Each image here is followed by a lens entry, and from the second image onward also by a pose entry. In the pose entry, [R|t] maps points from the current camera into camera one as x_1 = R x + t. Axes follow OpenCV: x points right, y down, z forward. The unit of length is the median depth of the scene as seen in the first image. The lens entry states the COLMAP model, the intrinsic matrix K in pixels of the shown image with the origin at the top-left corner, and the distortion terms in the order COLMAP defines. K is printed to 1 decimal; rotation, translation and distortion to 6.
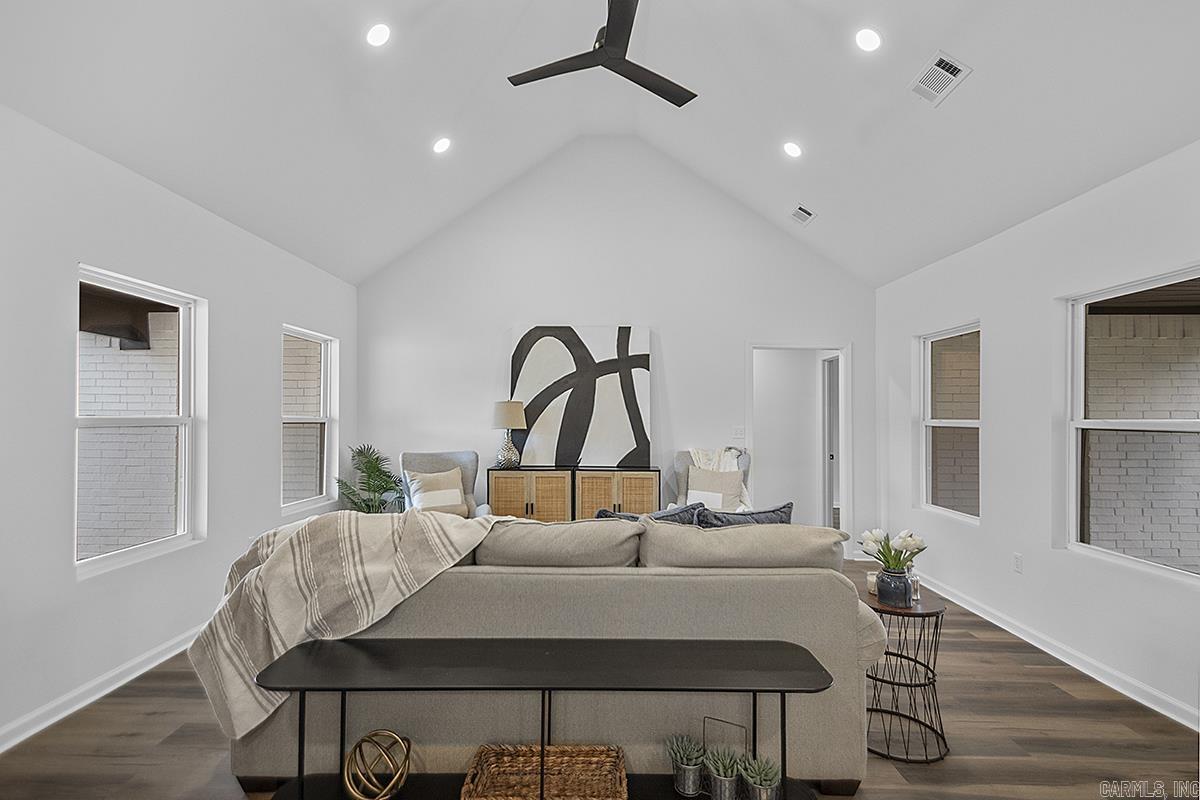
lens RADIAL K [[577.9, 0, 600.0], [0, 577.9, 400.0], [0, 0, 1]] dist [0.034254, -0.000339]
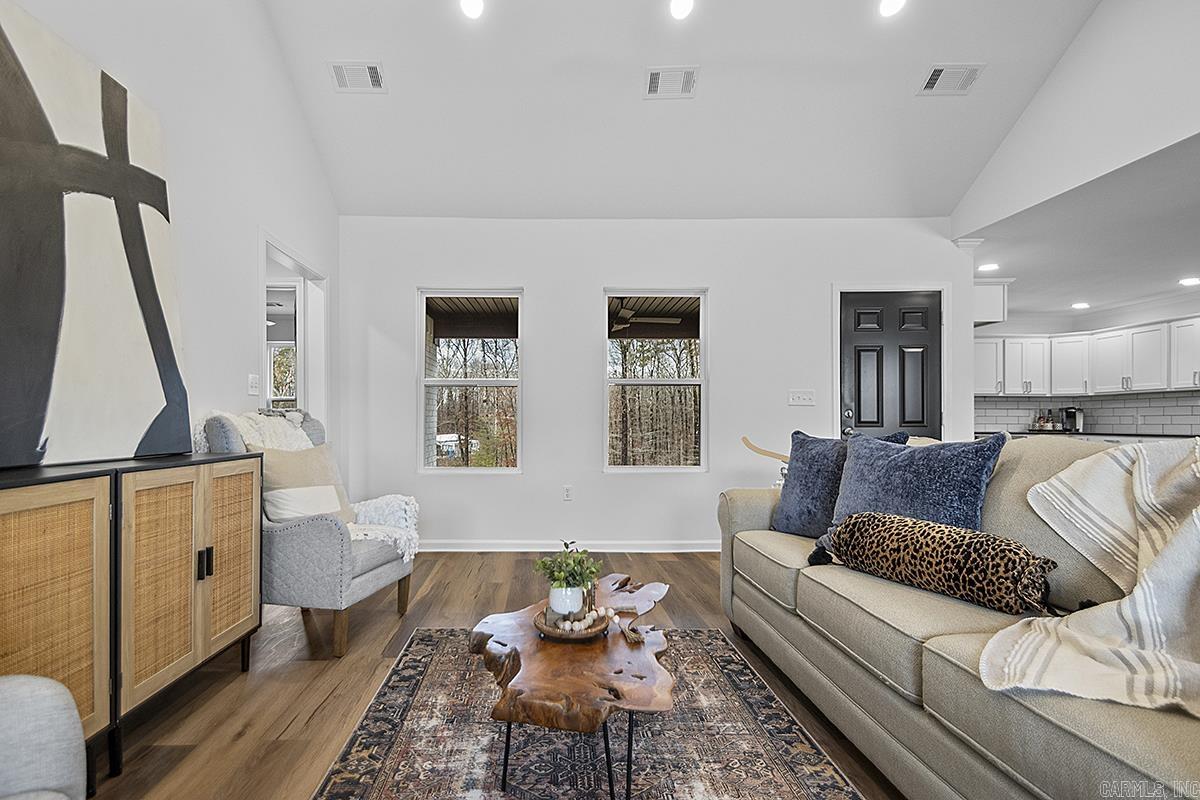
lens RADIAL K [[592.3, 0, 600.4], [0, 592.3, 416.4], [0, 0, 1]] dist [-0.001133, -0.000492]
pose [[-0.025609, -0.003801, 0.999665, -0.355497], [-0.026609, 0.999641, 0.003119, 0.080833], [-0.999318, -0.026521, -0.025701, 0.724754]]
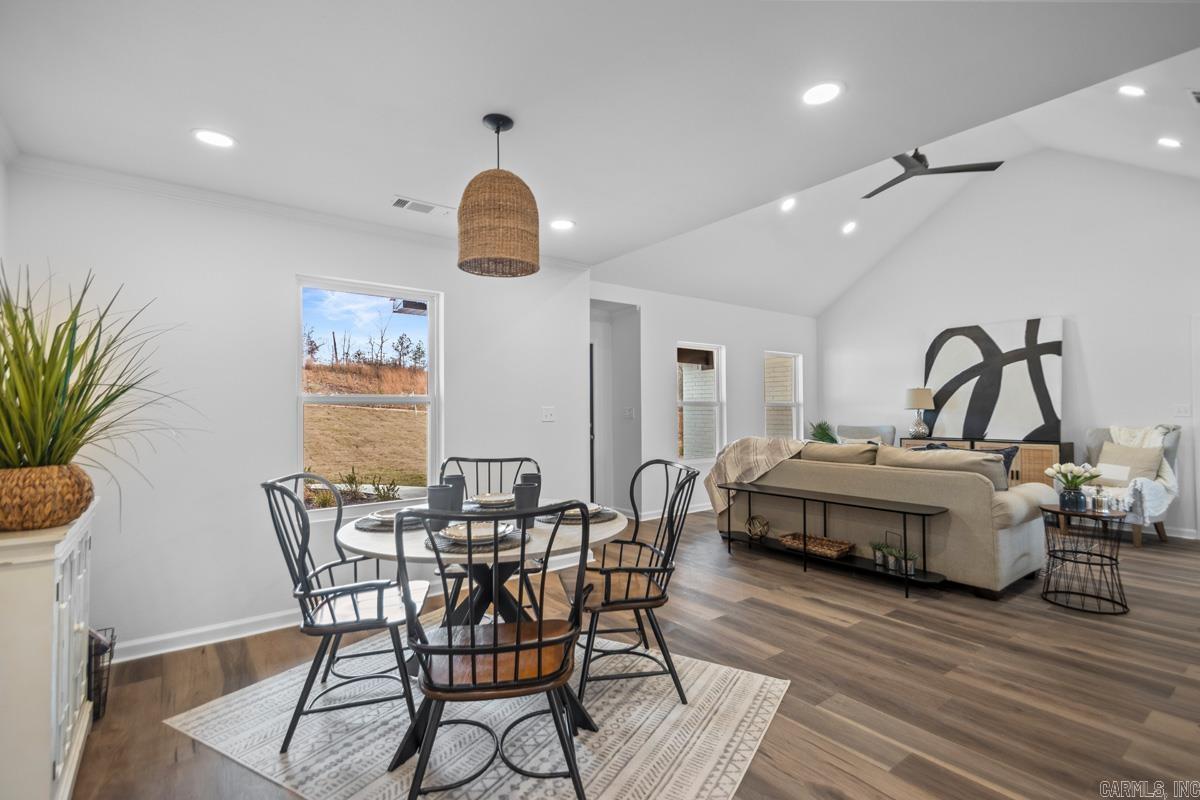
lens RADIAL K [[553.9, 0, 581.5], [0, 553.9, 399.2], [0, 0, 1]] dist [-0.000848, -0.000349]
pose [[0.589289, -0.025824, -0.807509, 0.411164], [0.028145, 0.999539, -0.011427, 0.019110], [0.807432, -0.015993, 0.589744, -0.381208]]
